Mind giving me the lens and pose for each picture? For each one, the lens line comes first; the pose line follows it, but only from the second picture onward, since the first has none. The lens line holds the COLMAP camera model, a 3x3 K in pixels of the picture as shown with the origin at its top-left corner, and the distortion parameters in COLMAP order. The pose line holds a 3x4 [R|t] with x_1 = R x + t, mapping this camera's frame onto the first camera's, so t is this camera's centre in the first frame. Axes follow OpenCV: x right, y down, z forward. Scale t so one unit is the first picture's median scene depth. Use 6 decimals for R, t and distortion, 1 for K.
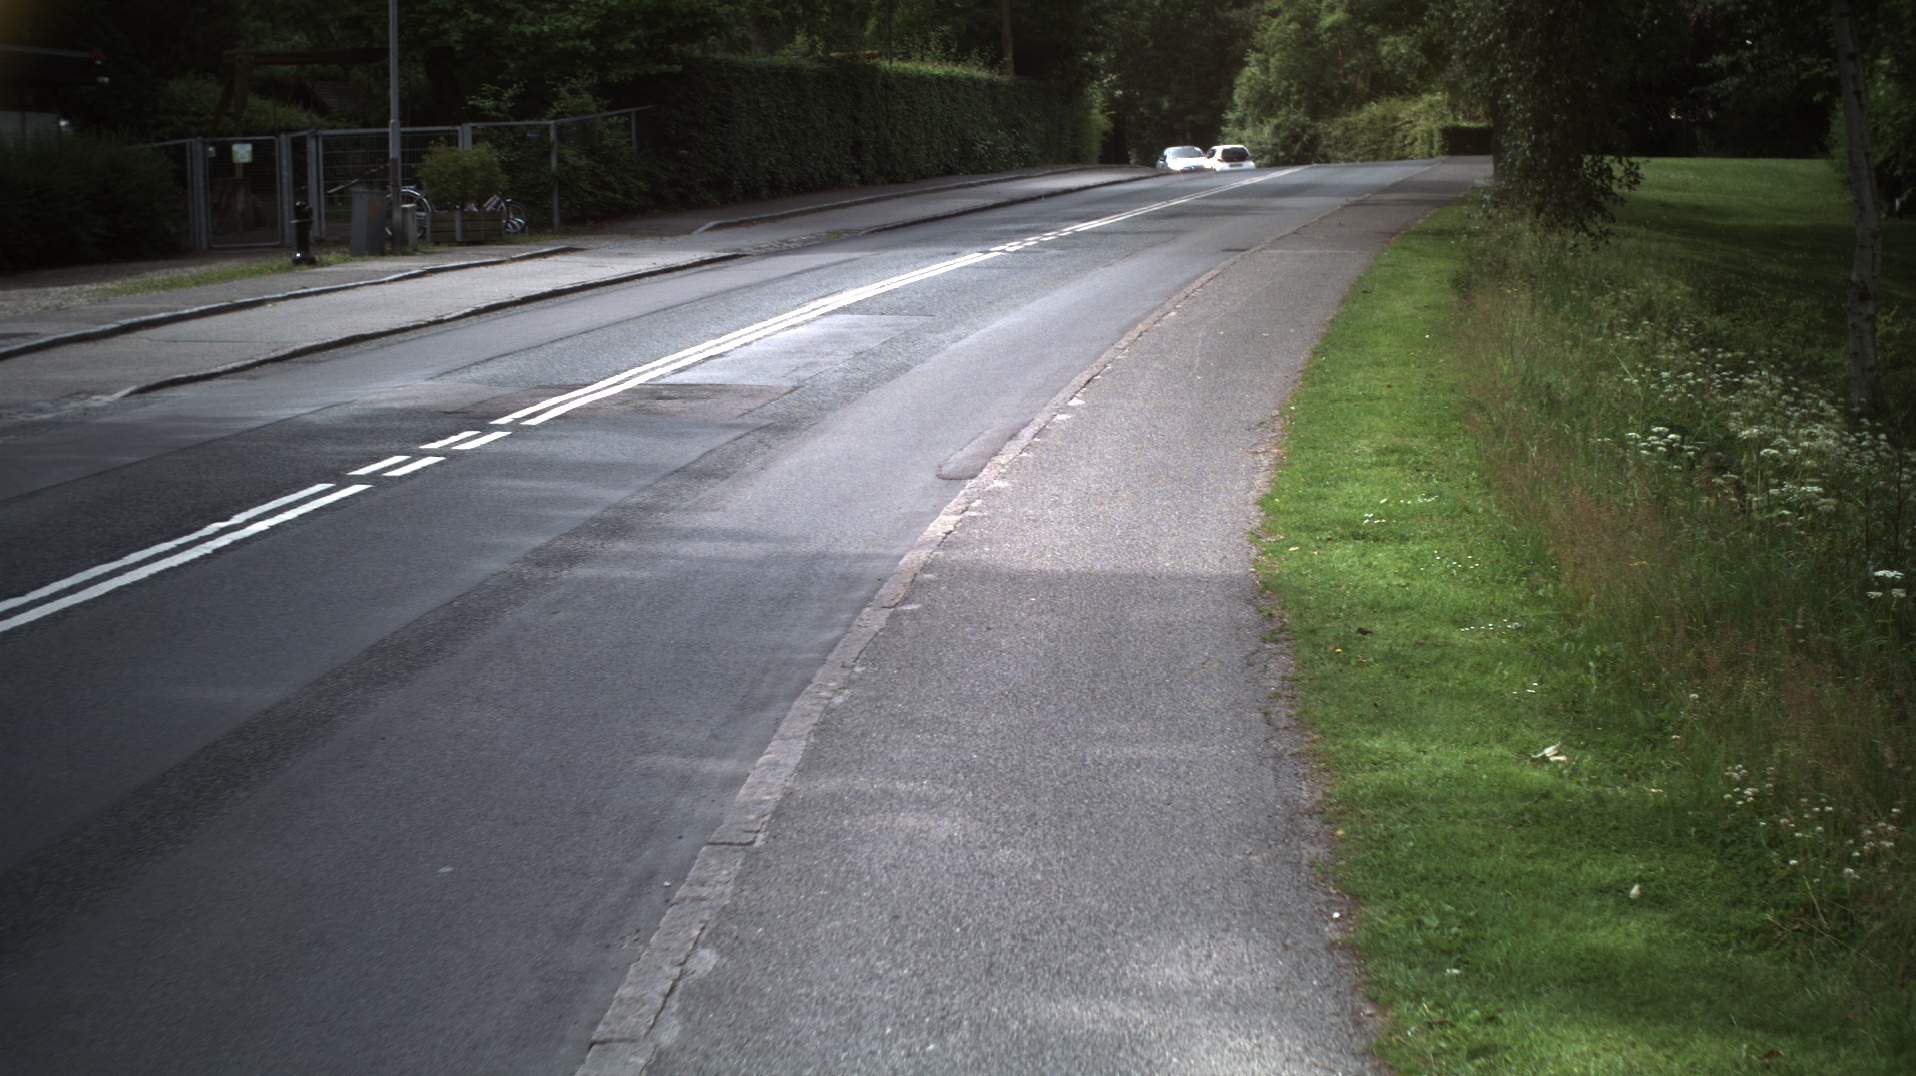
lens RADIAL K [[3274.2, 0, 958.0], [0, 3274.2, 538.0], [0, 0, 1]] dist [-0.230517, -0.119667]
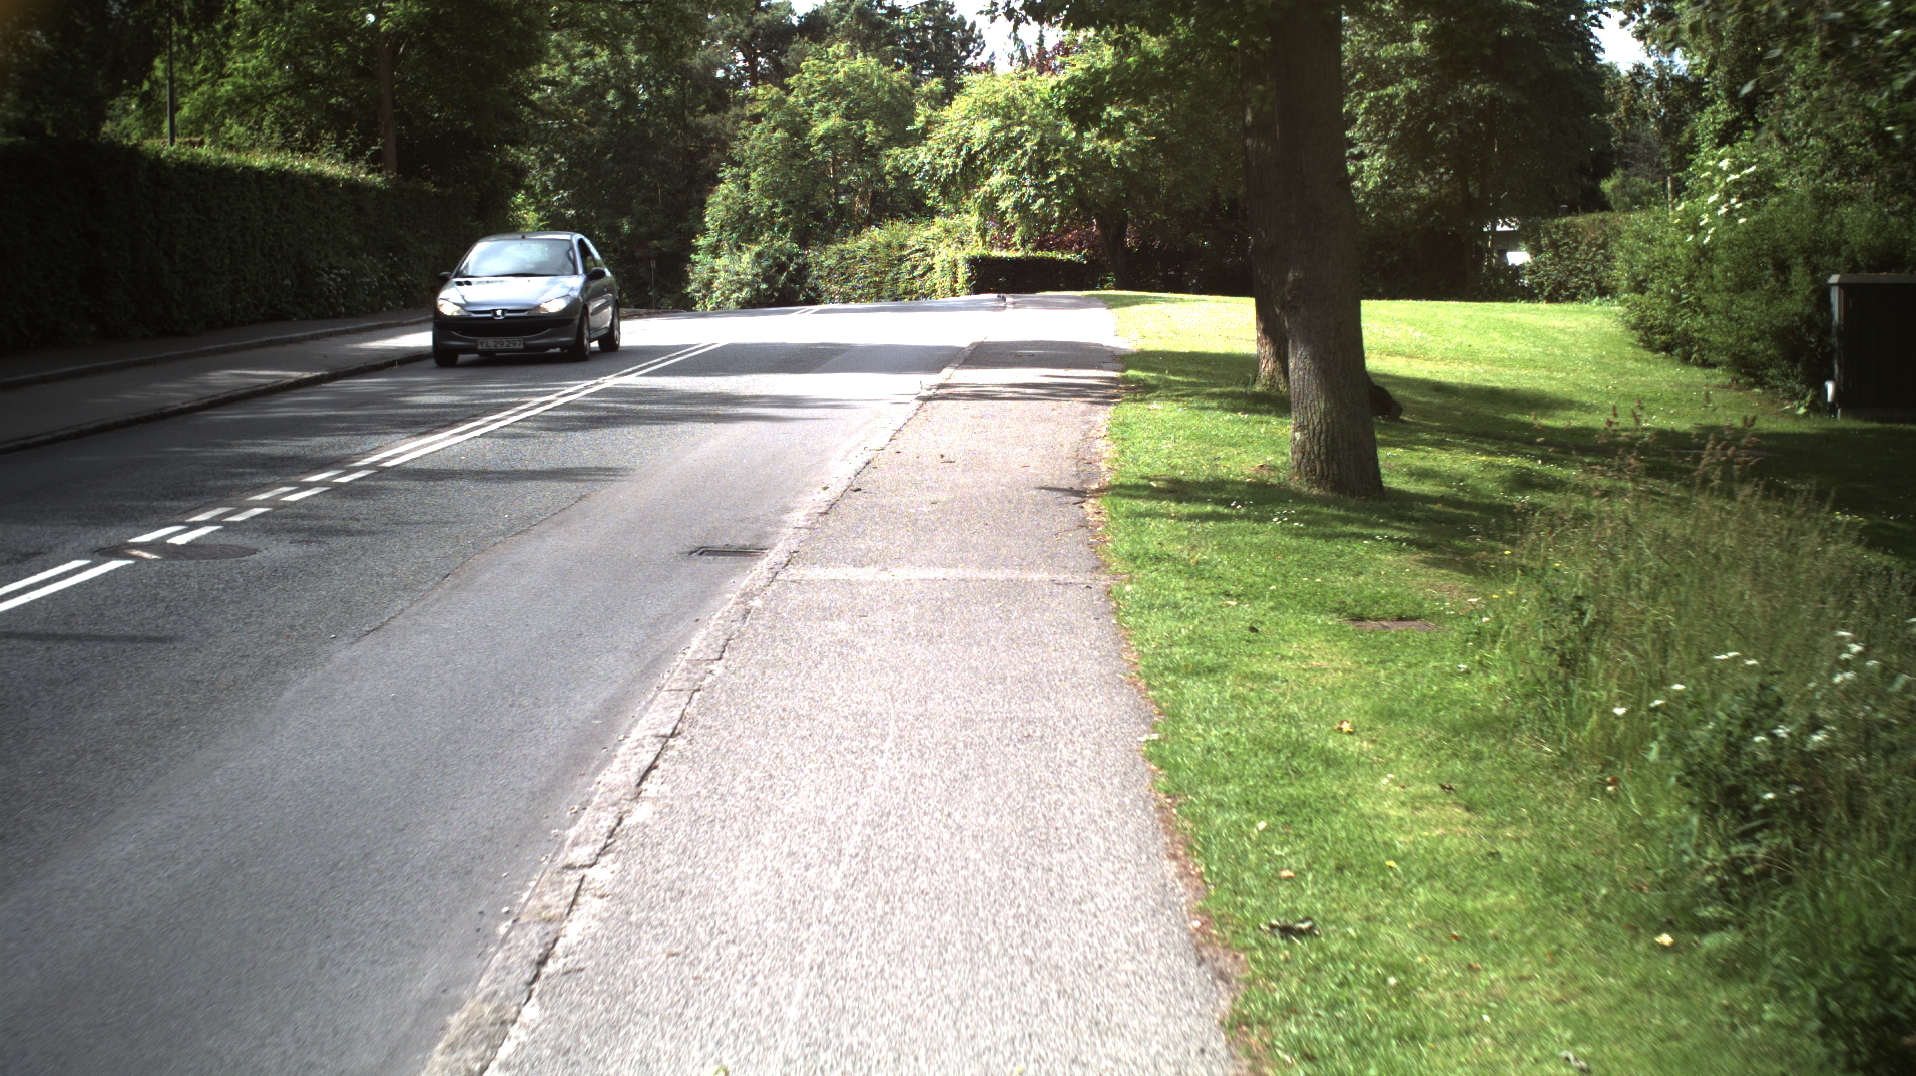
lens RADIAL K [[3274.2, 0, 958.0], [0, 3274.2, 538.0], [0, 0, 1]] dist [-0.230517, -0.119667]
pose [[0.986902, 0.004344, 0.161261, 0.046118], [0.001953, 0.999242, -0.038872, -0.070830], [-0.161307, 0.038678, 0.986146, 0.569089]]
